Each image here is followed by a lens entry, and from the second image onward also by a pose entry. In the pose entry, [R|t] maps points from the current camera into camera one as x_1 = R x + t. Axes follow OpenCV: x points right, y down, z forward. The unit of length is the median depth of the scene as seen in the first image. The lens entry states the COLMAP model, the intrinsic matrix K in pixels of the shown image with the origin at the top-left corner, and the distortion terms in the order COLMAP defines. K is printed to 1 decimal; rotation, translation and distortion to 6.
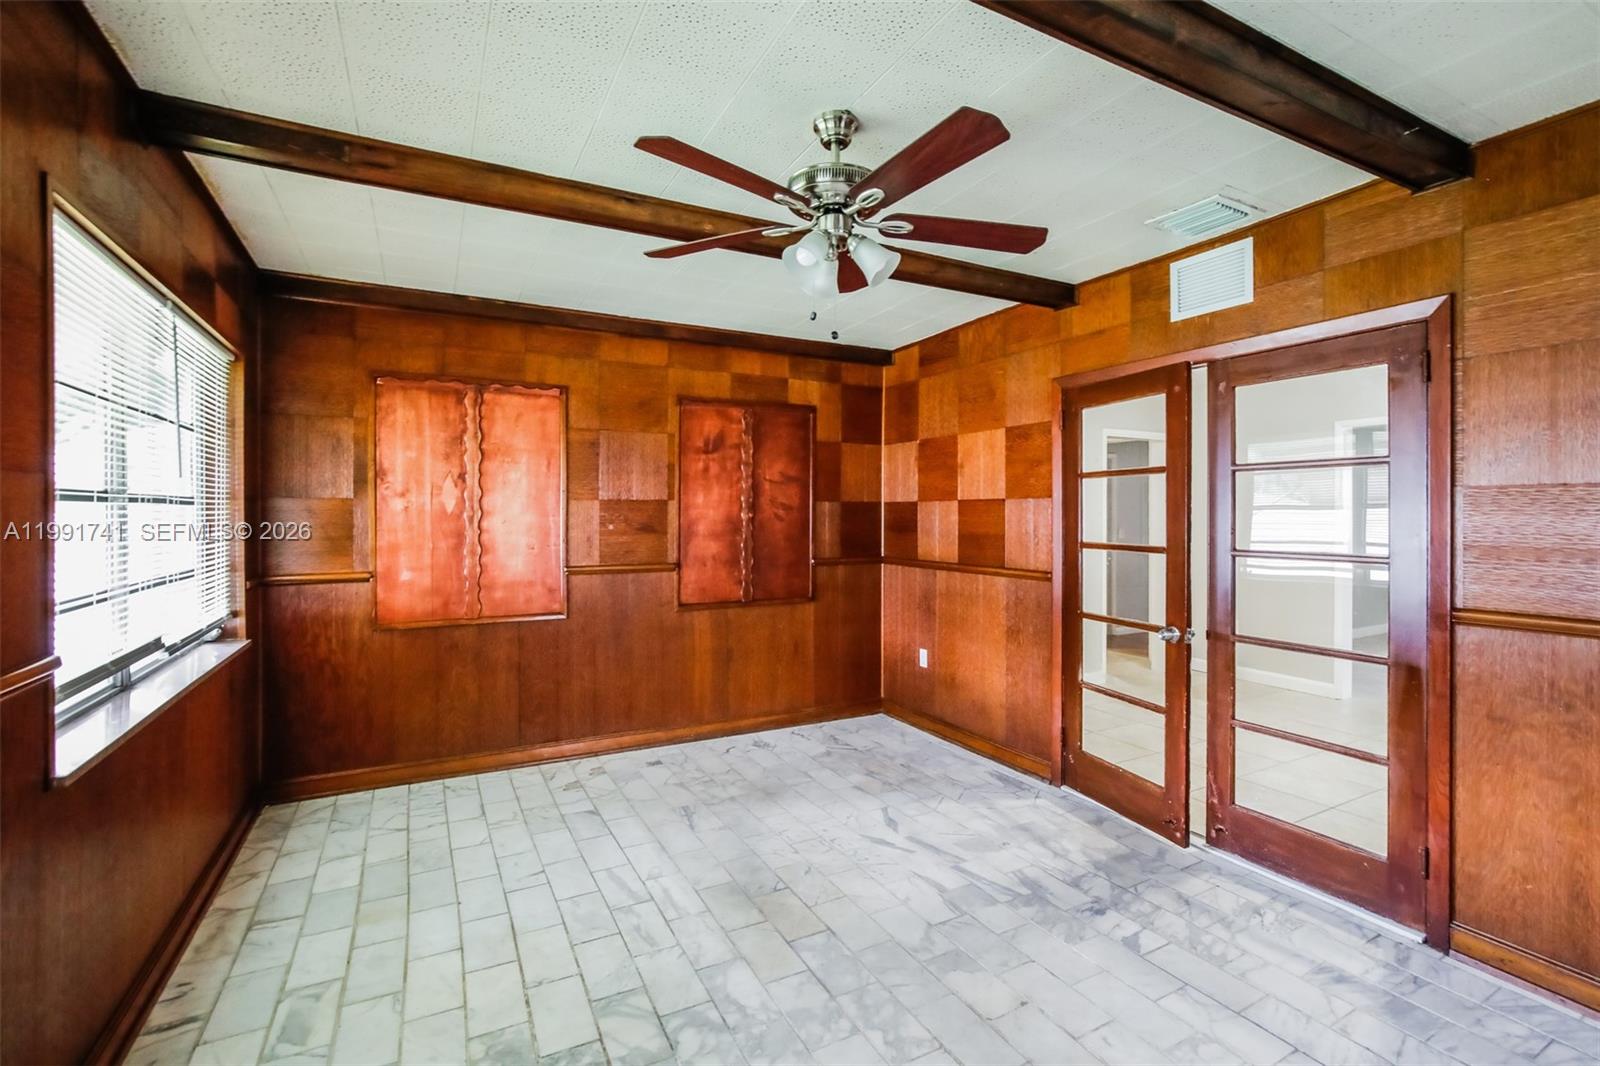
lens RADIAL K [[726.1, 0, 803.8], [0, 726.1, 524.8], [0, 0, 1]] dist [0.000279, 0.000031]
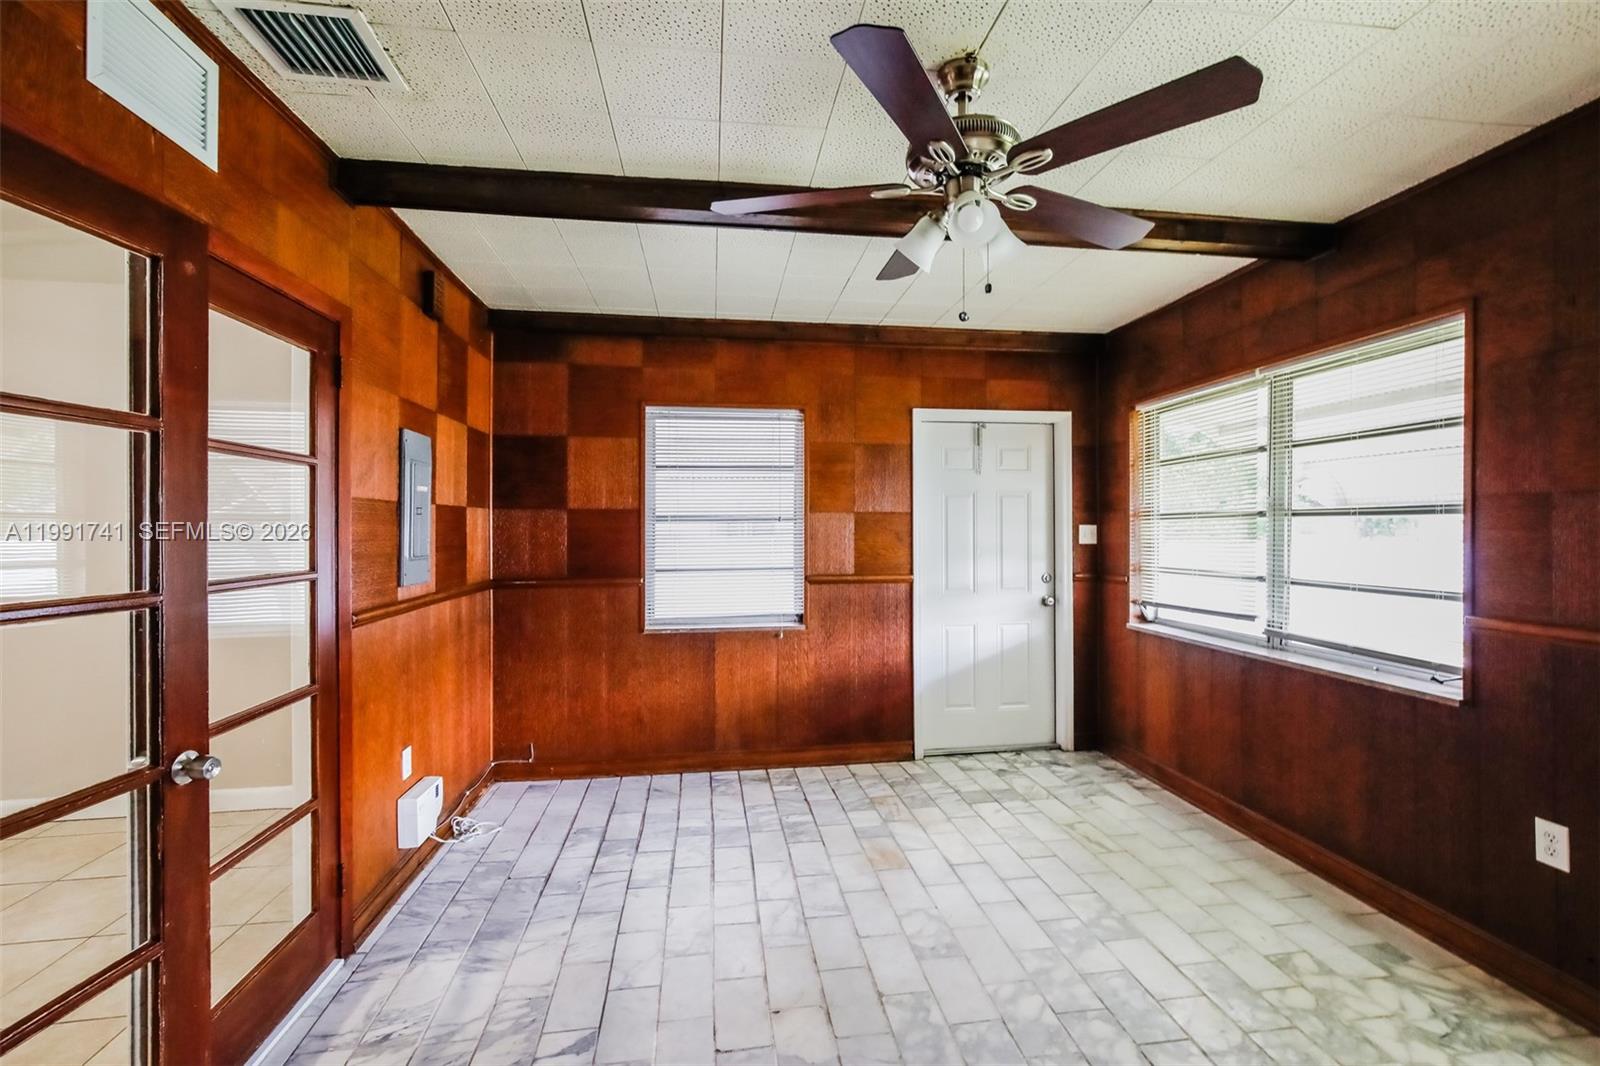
lens RADIAL K [[726.1, 0, 807.0], [0, 726.1, 529.6], [0, 0, 1]] dist [0.000279, 0.000031]
pose [[-0.945172, -0.002166, 0.326566, -0.058241], [0.000979, 0.999955, 0.009463, -0.015576], [-0.326572, 0.009264, -0.945127, 1.761555]]
